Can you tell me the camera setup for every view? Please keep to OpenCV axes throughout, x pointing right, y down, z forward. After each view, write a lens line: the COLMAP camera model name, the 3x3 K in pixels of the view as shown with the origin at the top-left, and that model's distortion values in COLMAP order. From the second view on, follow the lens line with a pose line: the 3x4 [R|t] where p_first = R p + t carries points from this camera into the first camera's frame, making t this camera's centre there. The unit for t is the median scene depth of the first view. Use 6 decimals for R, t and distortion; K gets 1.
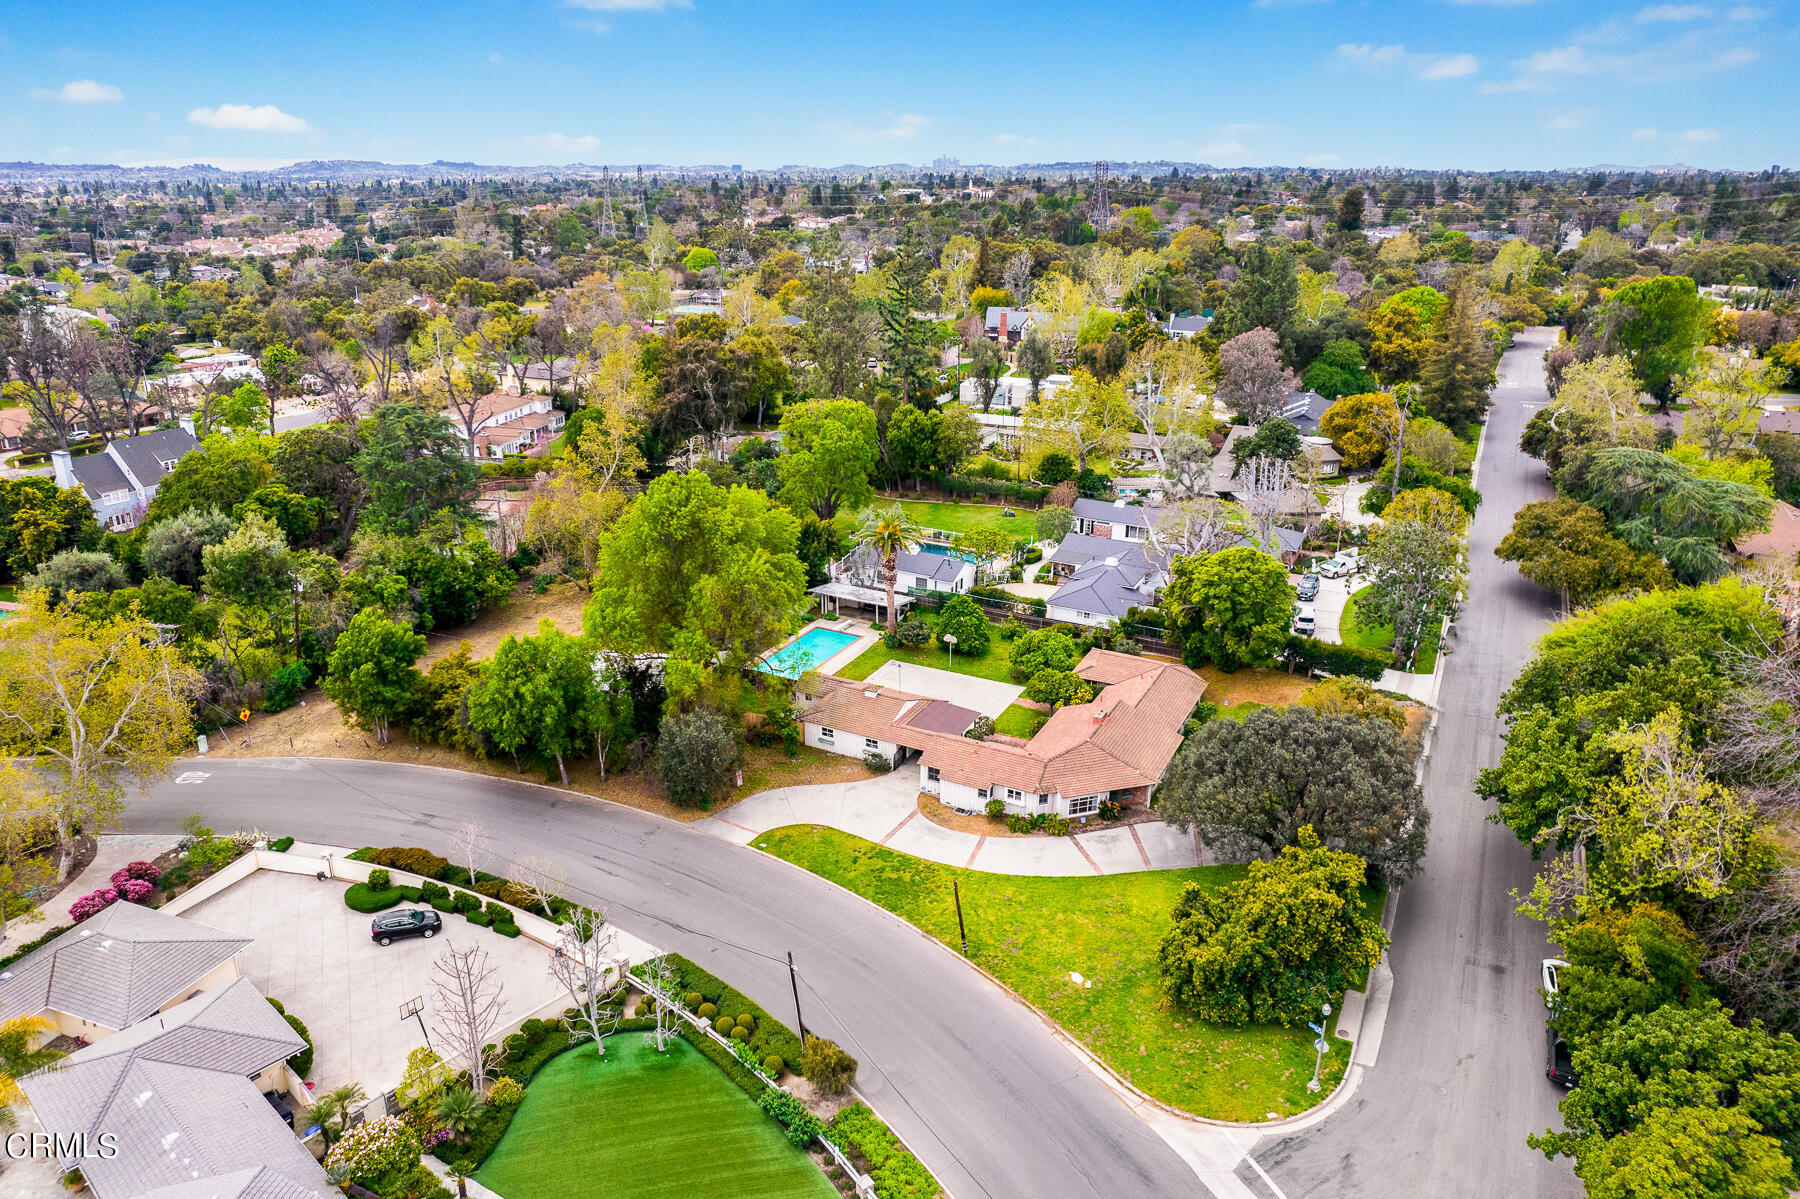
lens RADIAL K [[1202.6, 0, 943.1], [0, 1202.6, 547.0], [0, 0, 1]] dist [-0.057745, 0.042139]
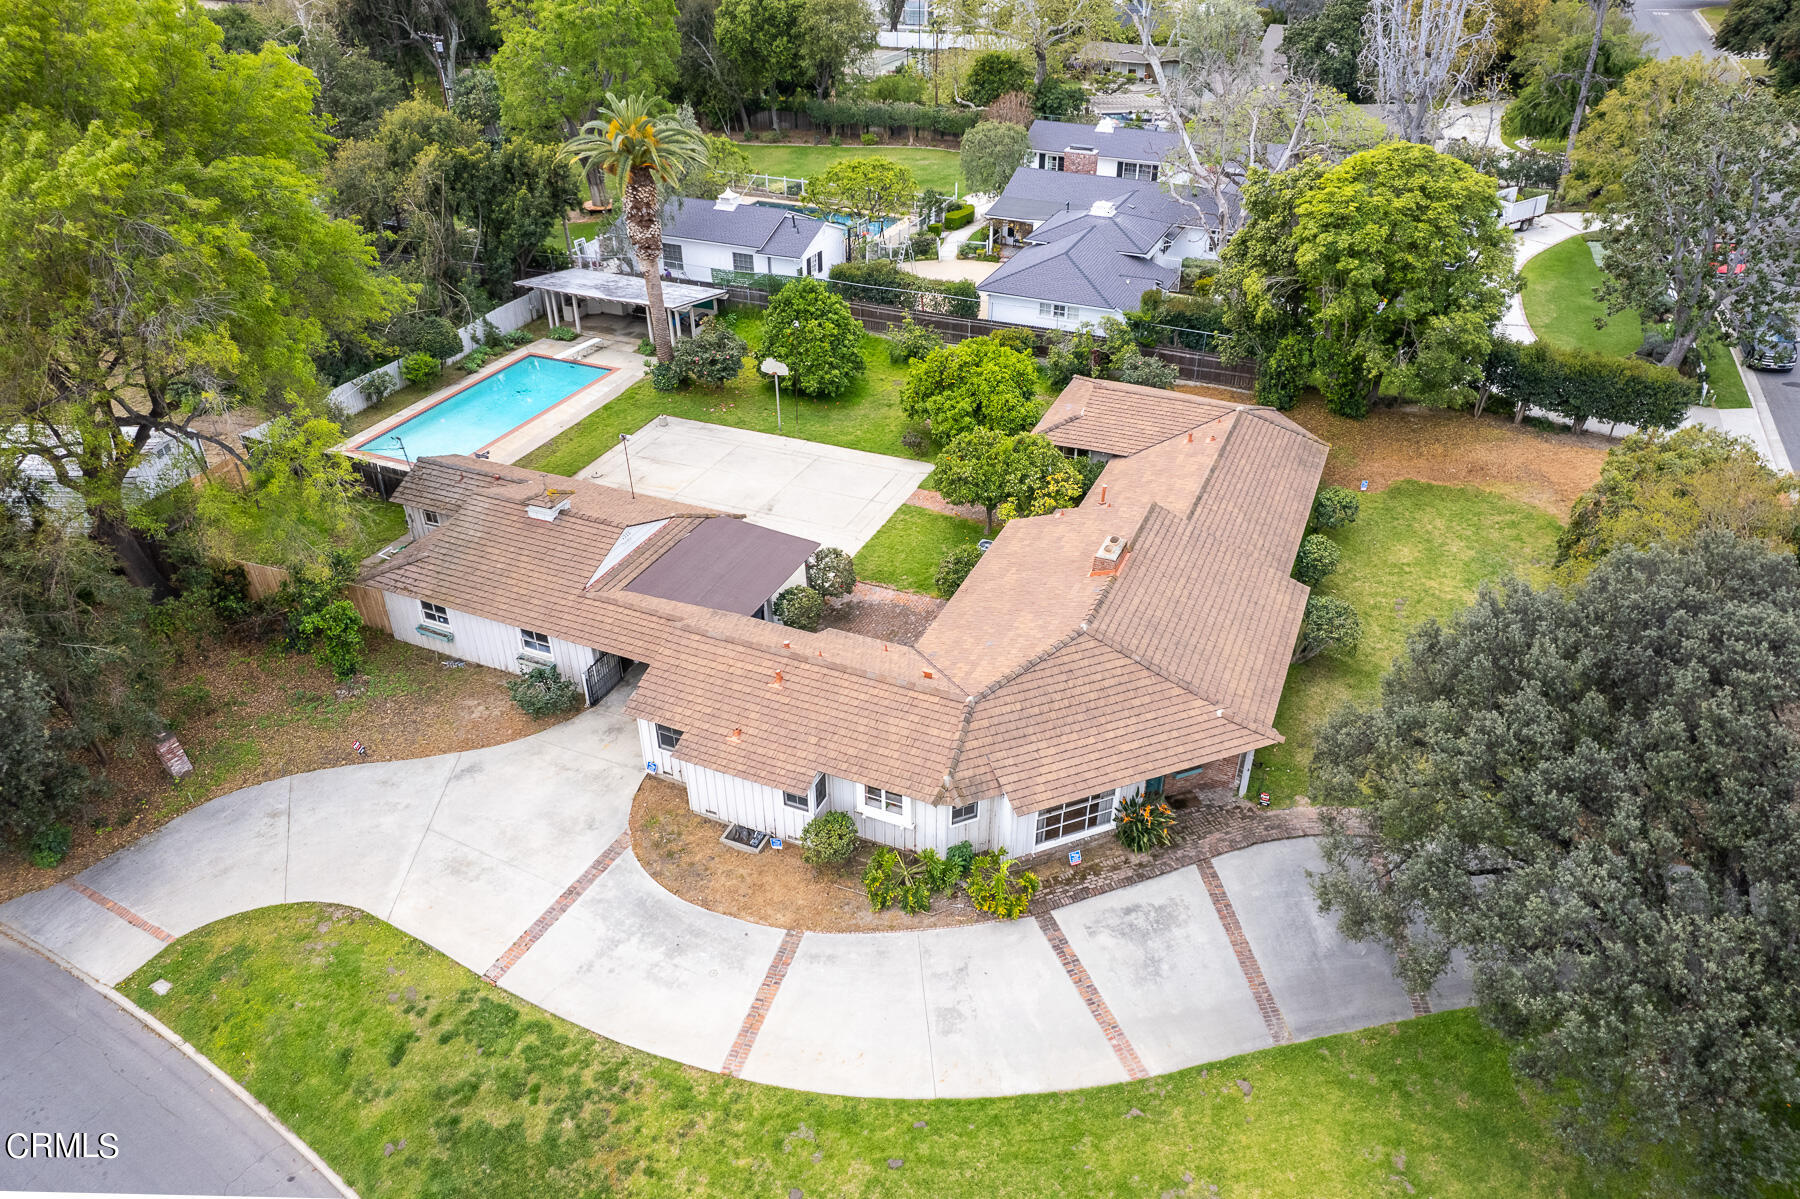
lens RADIAL K [[1202.6, 0, 943.1], [0, 1202.6, 547.0], [0, 0, 1]] dist [-0.057745, 0.042139]
pose [[0.998610, -0.040716, 0.033467, 0.054157], [0.032257, 0.974314, 0.222870, 0.042701], [-0.041682, -0.221481, 0.974274, 0.528550]]
